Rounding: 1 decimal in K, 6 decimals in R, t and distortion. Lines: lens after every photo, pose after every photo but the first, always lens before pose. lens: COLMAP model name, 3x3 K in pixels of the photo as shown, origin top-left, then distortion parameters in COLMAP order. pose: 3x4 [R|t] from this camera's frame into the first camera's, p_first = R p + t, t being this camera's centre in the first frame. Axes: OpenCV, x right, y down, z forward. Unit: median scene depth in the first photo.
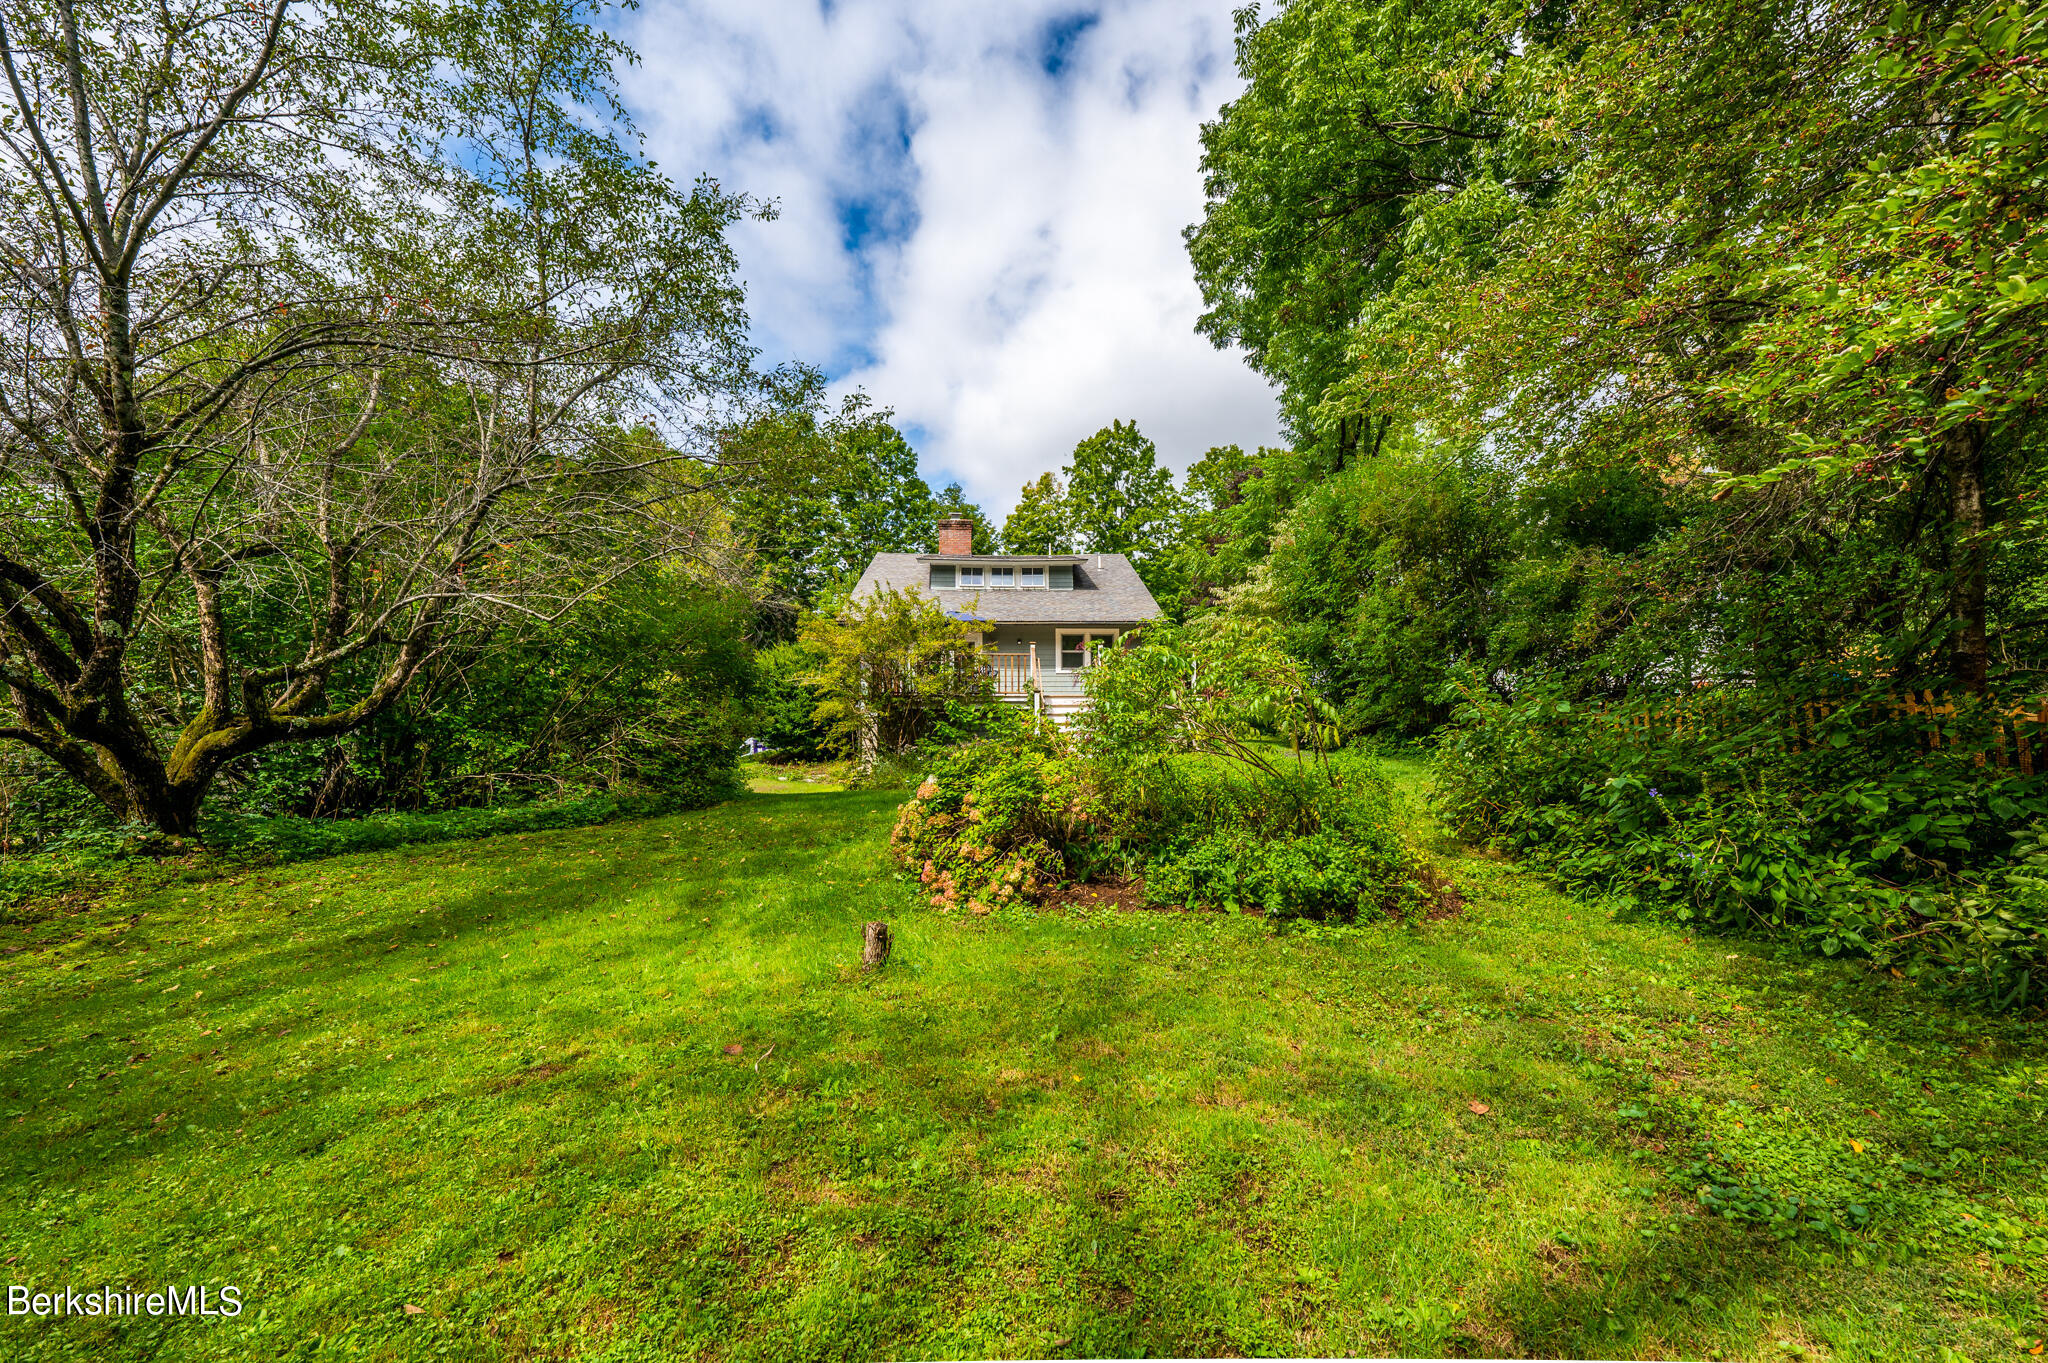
lens RADIAL K [[871.1, 0, 1024.0], [0, 871.1, 681.5], [0, 0, 1]] dist [-0.000735, -0.000167]
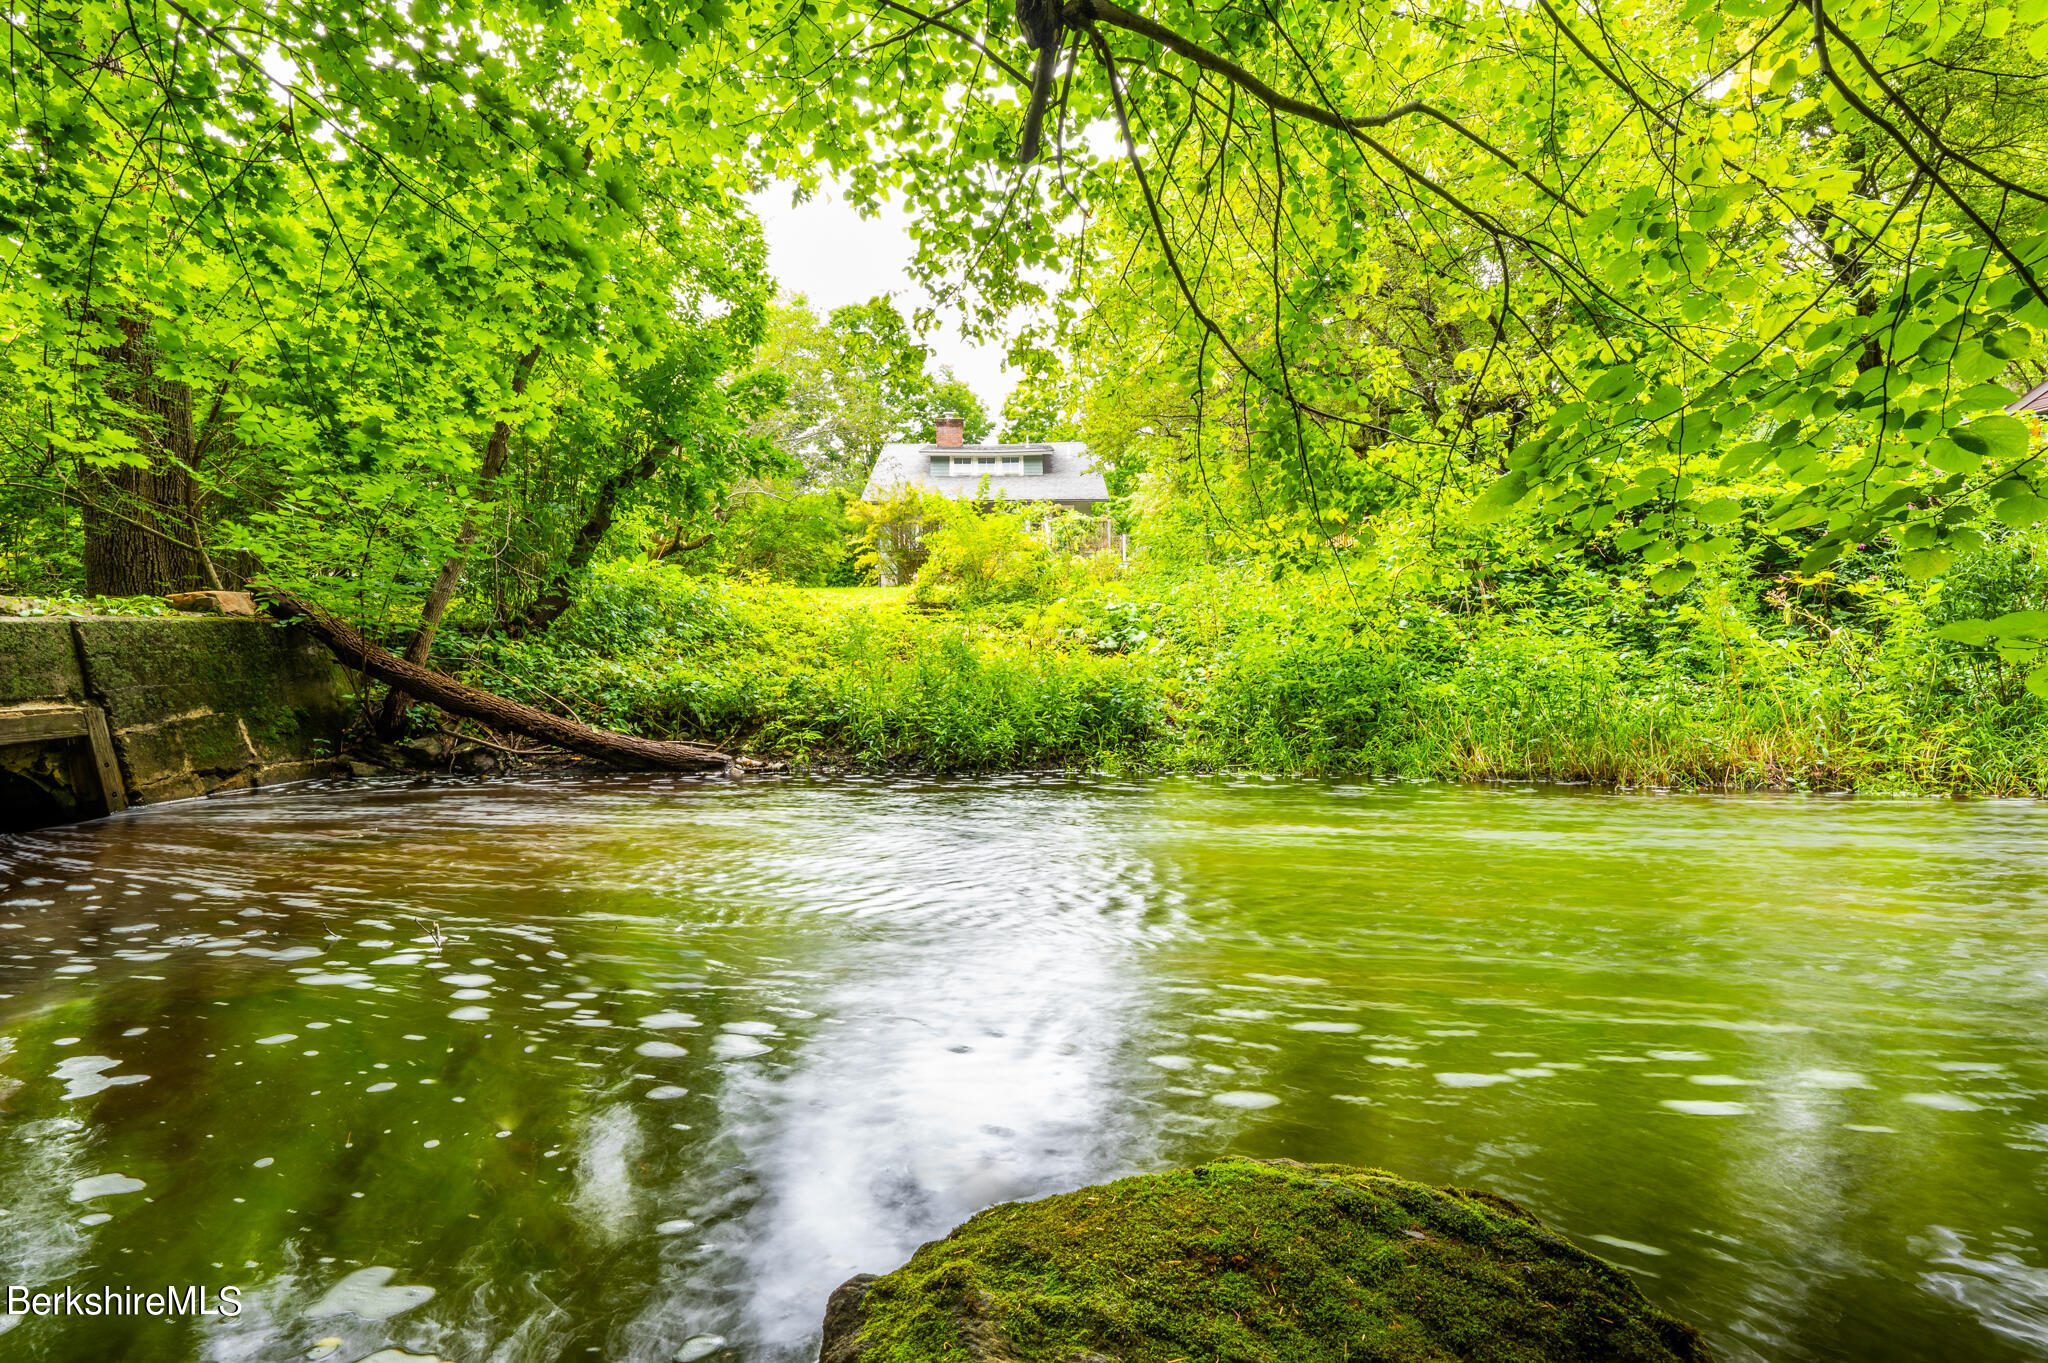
lens RADIAL K [[1089.4, 0, 1024.0], [0, 1089.4, 681.5], [0, 0, 1]] dist [0.020029, -0.000825]
pose [[0.999851, -0.003994, -0.016814, 0.055402], [0.005542, 0.995646, 0.093047, 0.047791], [0.016369, -0.093127, 0.995520, -0.618100]]
